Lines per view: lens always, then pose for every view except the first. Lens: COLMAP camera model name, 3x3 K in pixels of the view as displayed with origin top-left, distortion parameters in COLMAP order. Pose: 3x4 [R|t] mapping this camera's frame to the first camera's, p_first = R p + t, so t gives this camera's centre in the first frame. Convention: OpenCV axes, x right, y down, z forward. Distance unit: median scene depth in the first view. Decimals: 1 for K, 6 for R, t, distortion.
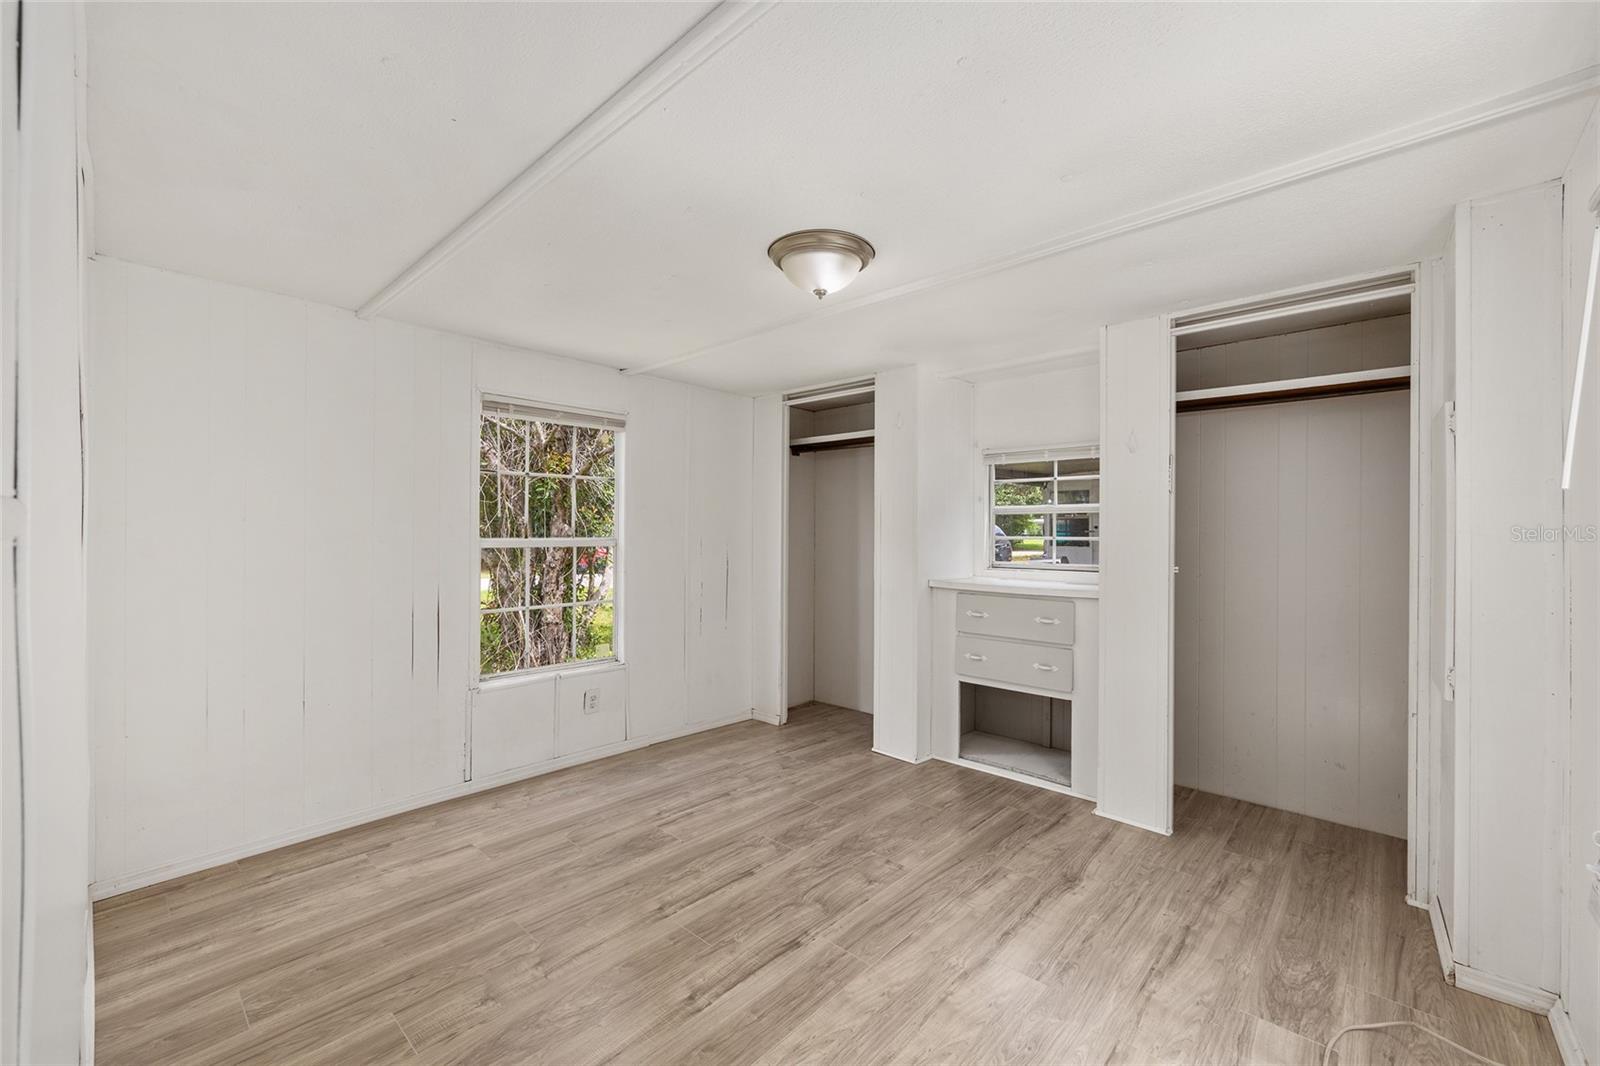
lens RADIAL K [[641.5, 0, 799.2], [0, 641.5, 541.5], [0, 0, 1]] dist [-0.004877, 0.002477]
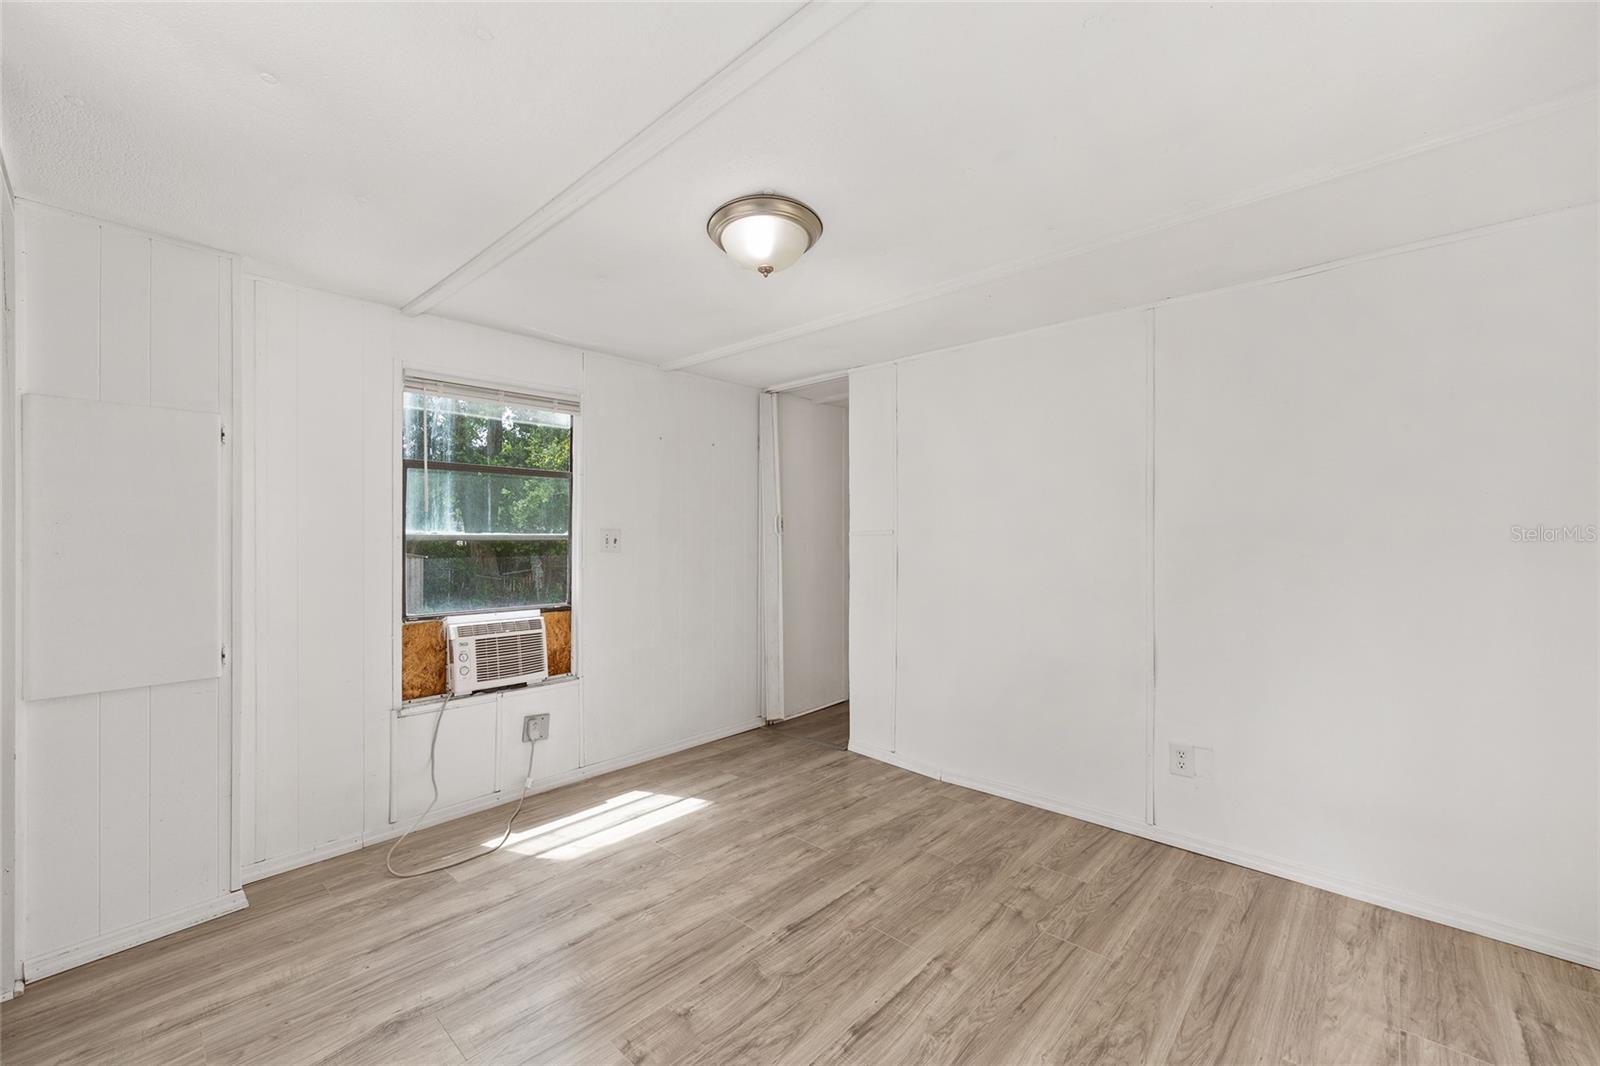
lens RADIAL K [[641.5, 0, 800.6], [0, 641.5, 534.2], [0, 0, 1]] dist [-0.004877, 0.002477]
pose [[-0.999997, -0.001610, 0.001968, -0.020401], [-0.001596, 0.999974, 0.007032, -0.014674], [-0.001979, 0.007029, -0.999973, 1.949406]]
